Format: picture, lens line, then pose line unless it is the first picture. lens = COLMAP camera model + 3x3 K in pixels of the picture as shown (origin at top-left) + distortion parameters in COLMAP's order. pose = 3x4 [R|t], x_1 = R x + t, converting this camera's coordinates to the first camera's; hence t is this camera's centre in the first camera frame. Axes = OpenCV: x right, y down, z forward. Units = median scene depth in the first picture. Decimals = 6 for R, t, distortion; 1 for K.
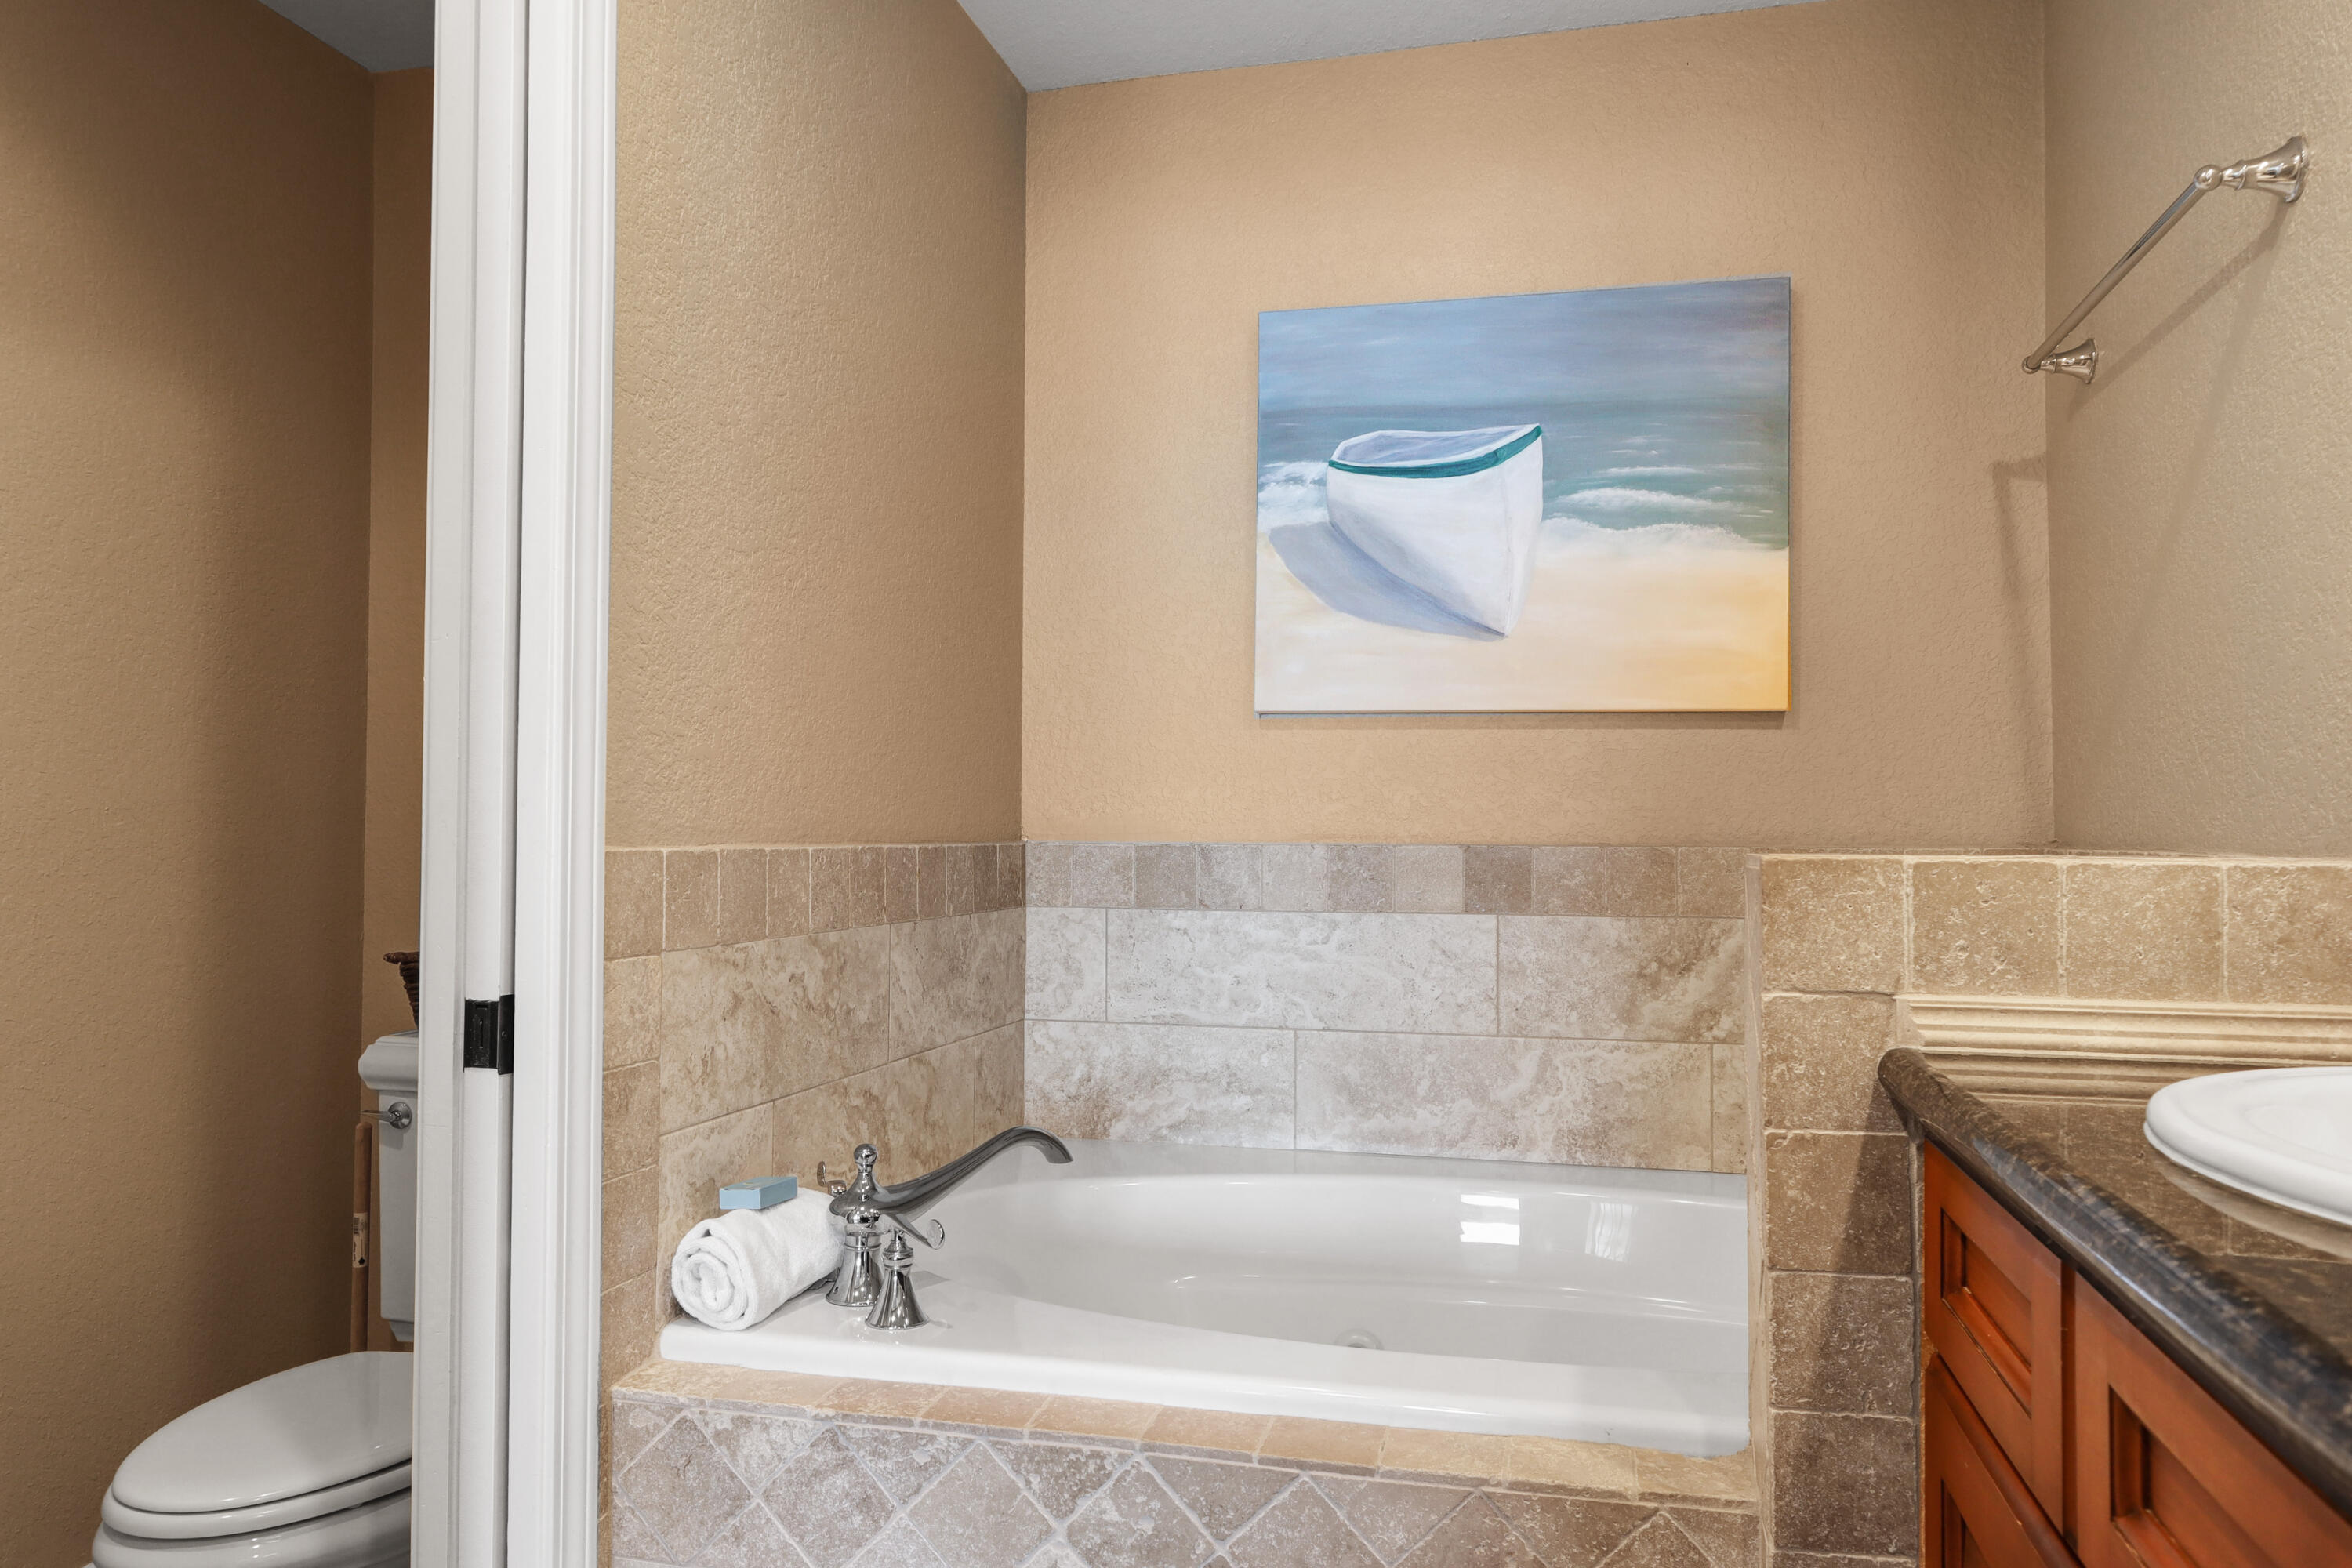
lens RADIAL K [[1628.9, 0, 1176.0], [0, 1628.9, 784.0], [0, 0, 1]] dist [-0.022320, 0.028749]
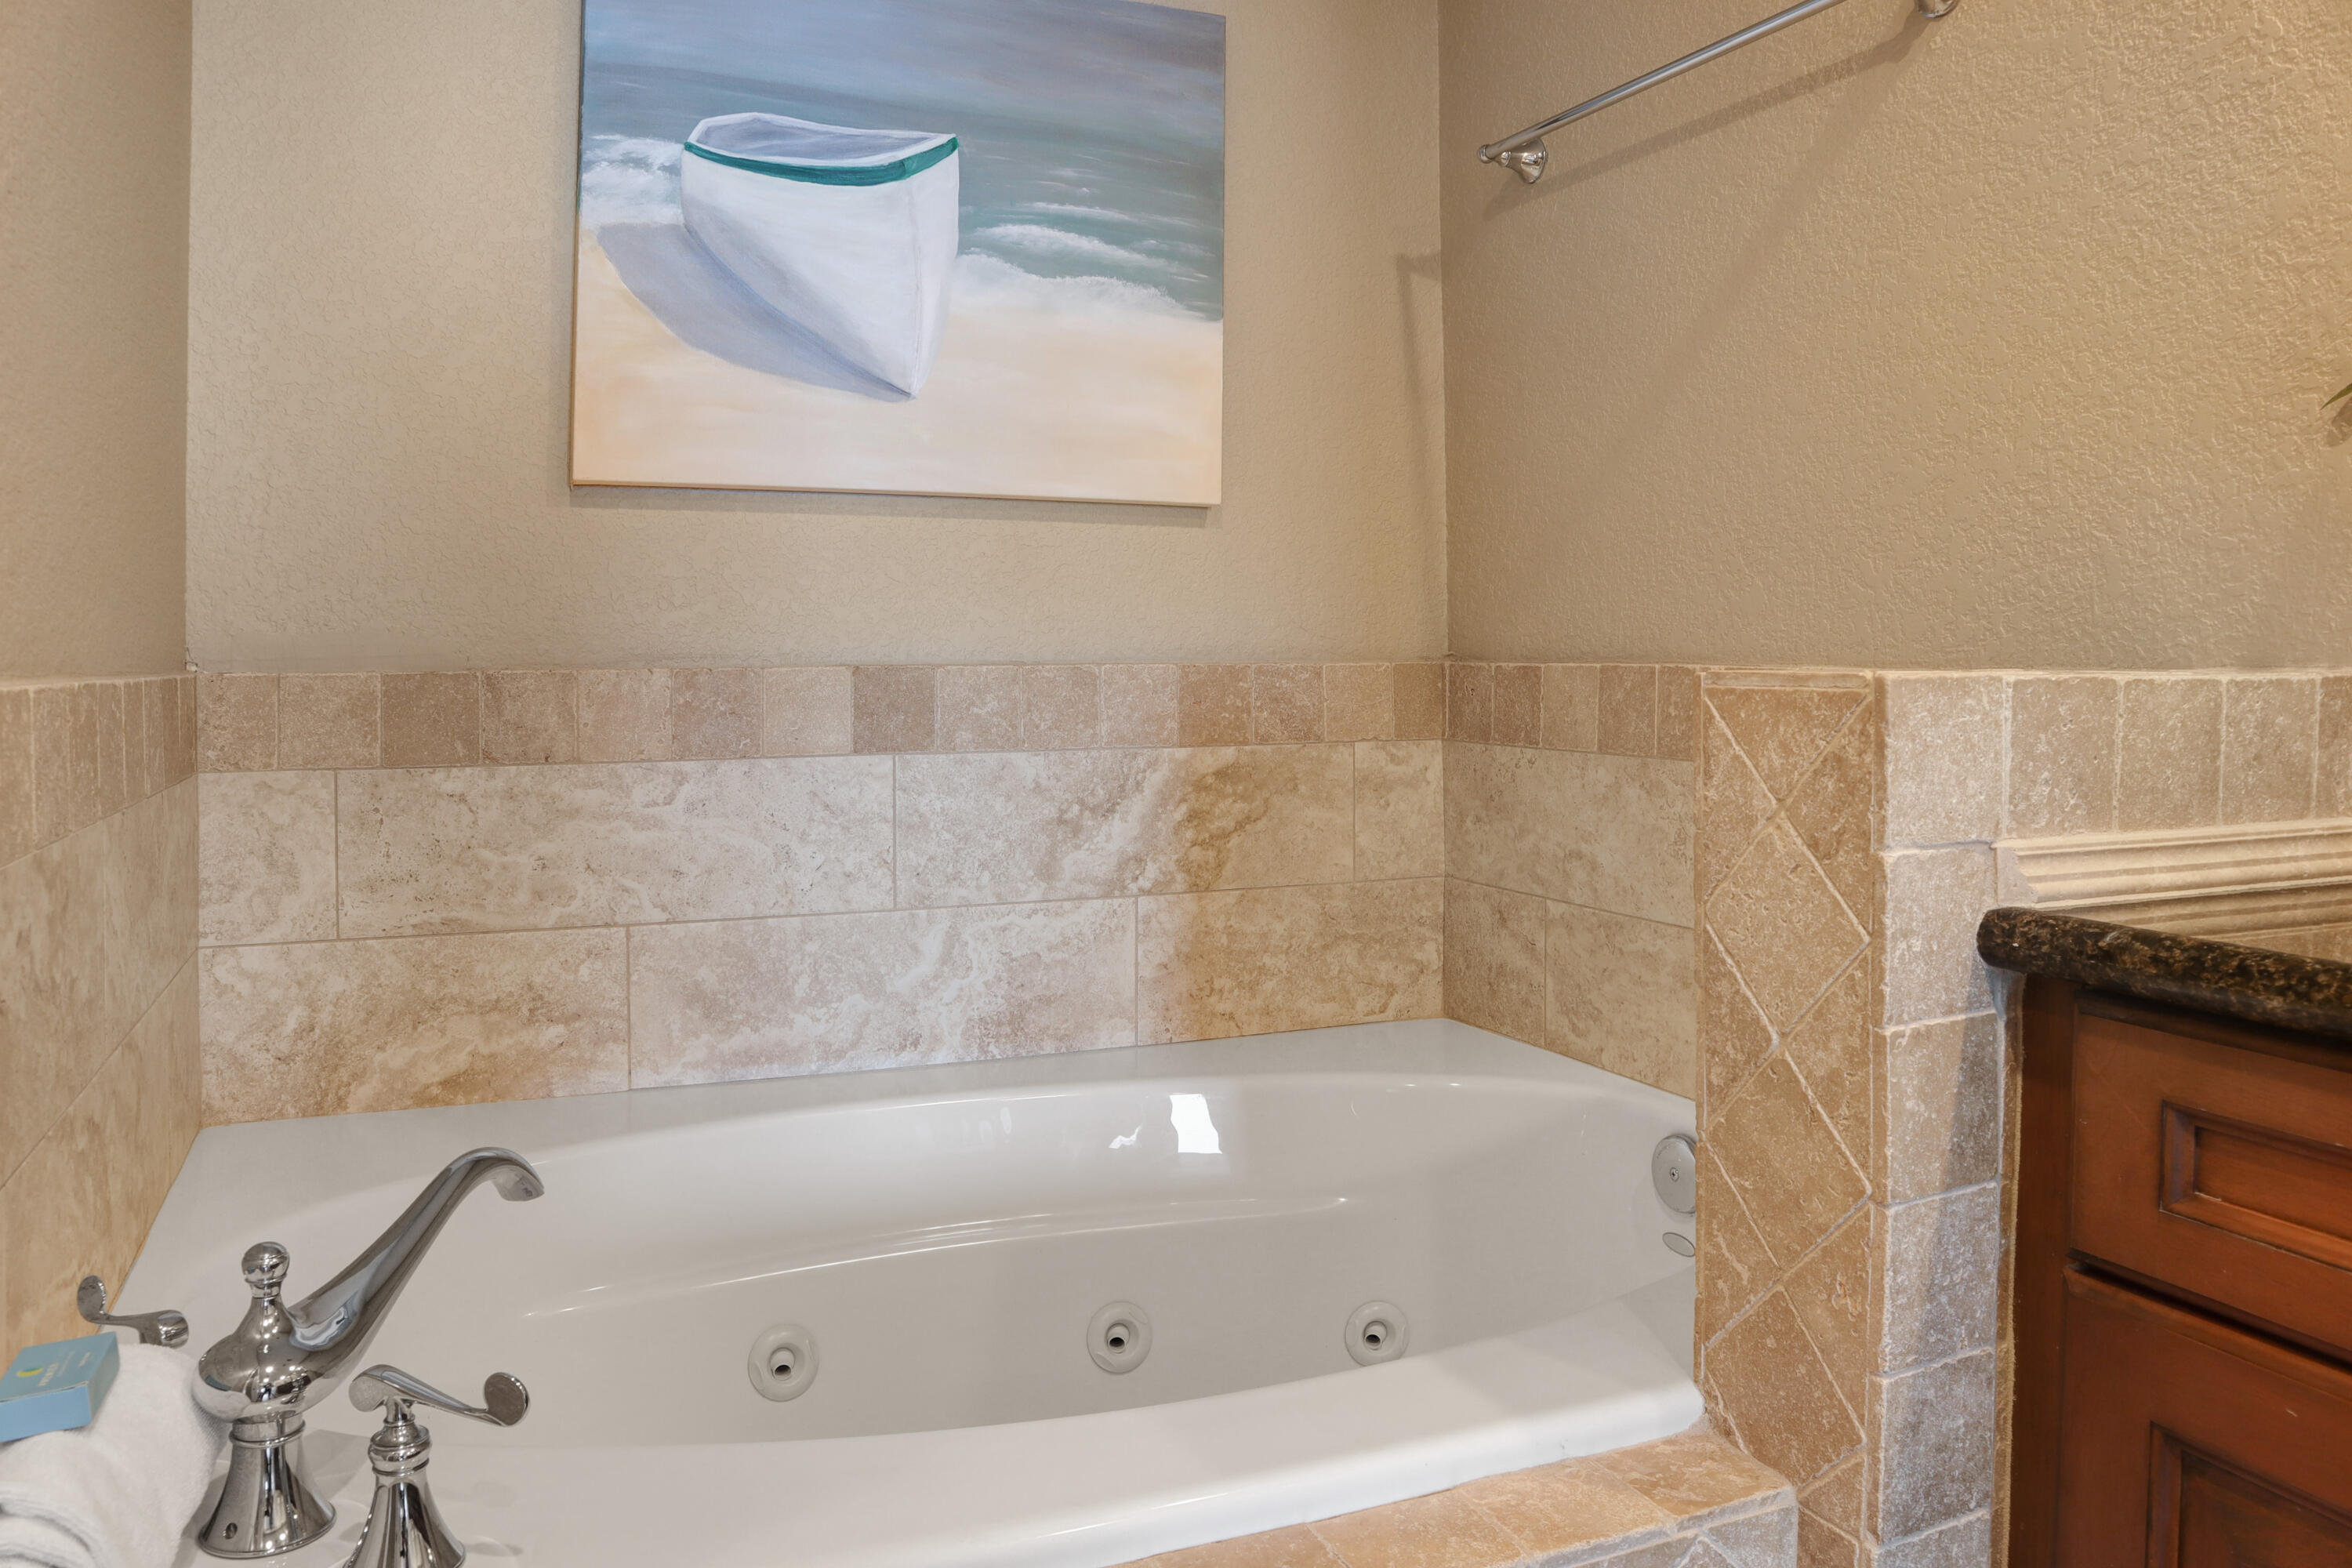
lens RADIAL K [[1706.3, 0, 1066.7], [0, 1706.3, 615.1], [0, 0, 1]] dist [-0.072813, 0.006851]
pose [[0.817008, 0.002746, 0.576620, -0.208946], [-0.008719, 0.999933, 0.007591, 0.006396], [-0.576561, -0.011230, 0.816977, 0.289700]]
